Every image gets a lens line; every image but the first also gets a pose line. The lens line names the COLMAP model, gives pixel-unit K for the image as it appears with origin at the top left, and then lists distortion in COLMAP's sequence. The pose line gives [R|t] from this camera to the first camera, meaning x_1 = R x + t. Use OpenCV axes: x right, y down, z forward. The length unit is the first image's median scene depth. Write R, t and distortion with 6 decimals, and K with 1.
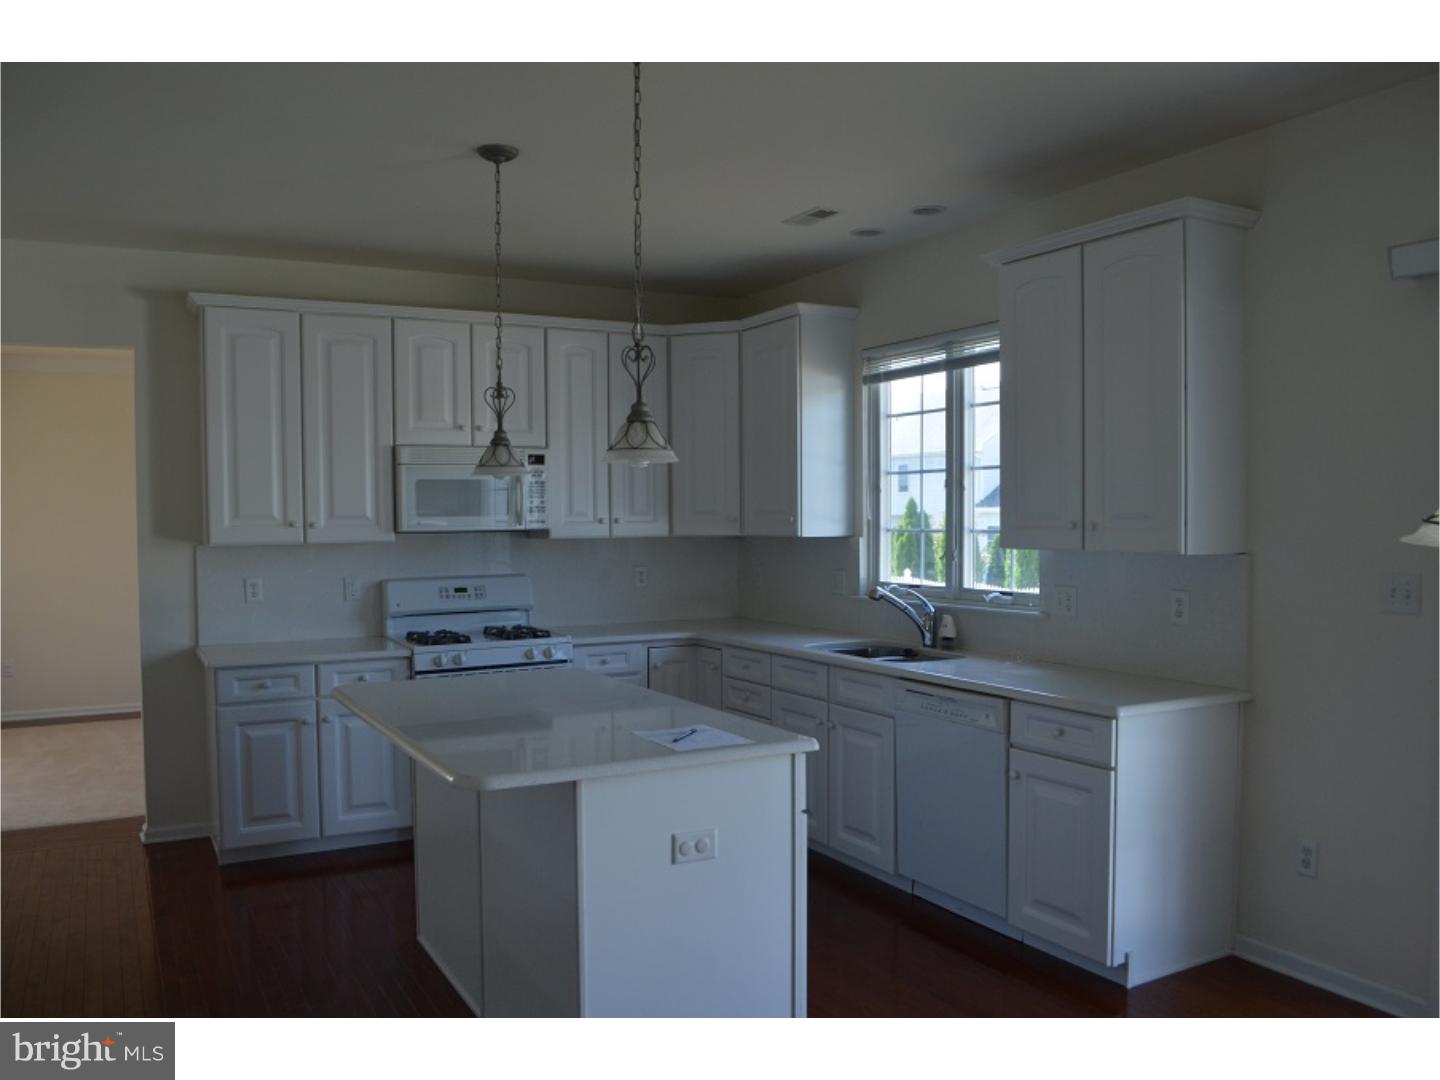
lens RADIAL K [[1169.4, 0, 717.0], [0, 1169.4, 546.4], [0, 0, 1]] dist [-0.076152, 0.013564]
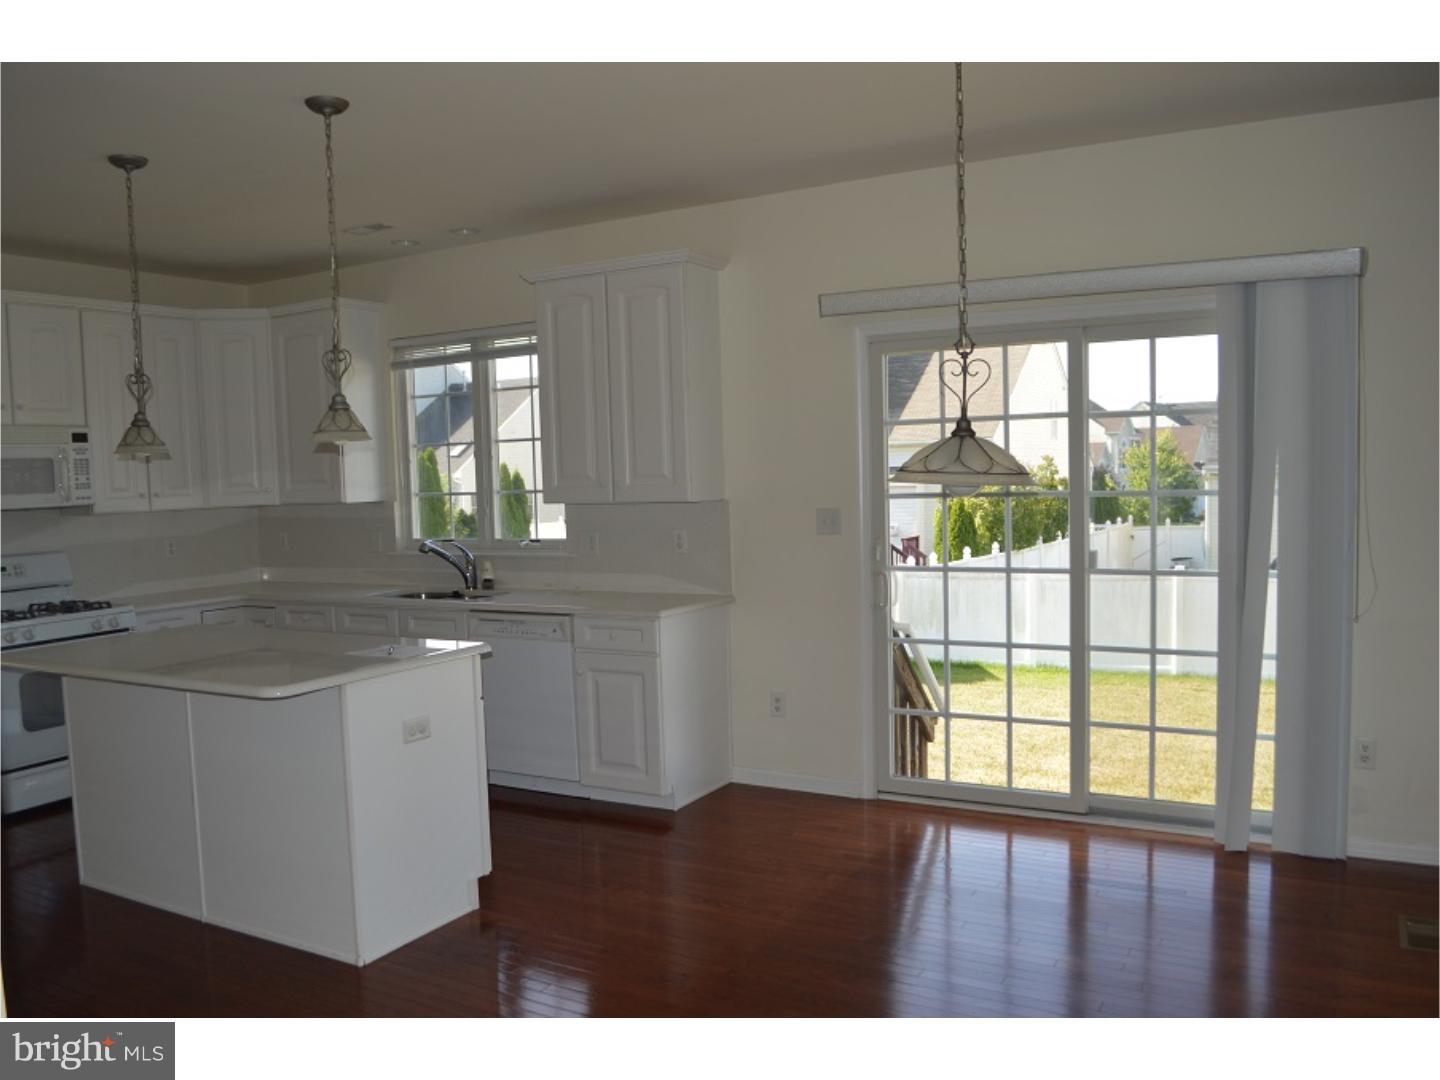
lens RADIAL K [[1169.4, 0, 722.2], [0, 1169.4, 540.6], [0, 0, 1]] dist [-0.076152, 0.013564]
pose [[0.851394, -0.052275, 0.521915, -0.213136], [0.041065, 0.998610, 0.033032, 0.006532], [-0.522916, -0.006690, 0.852358, -0.163893]]
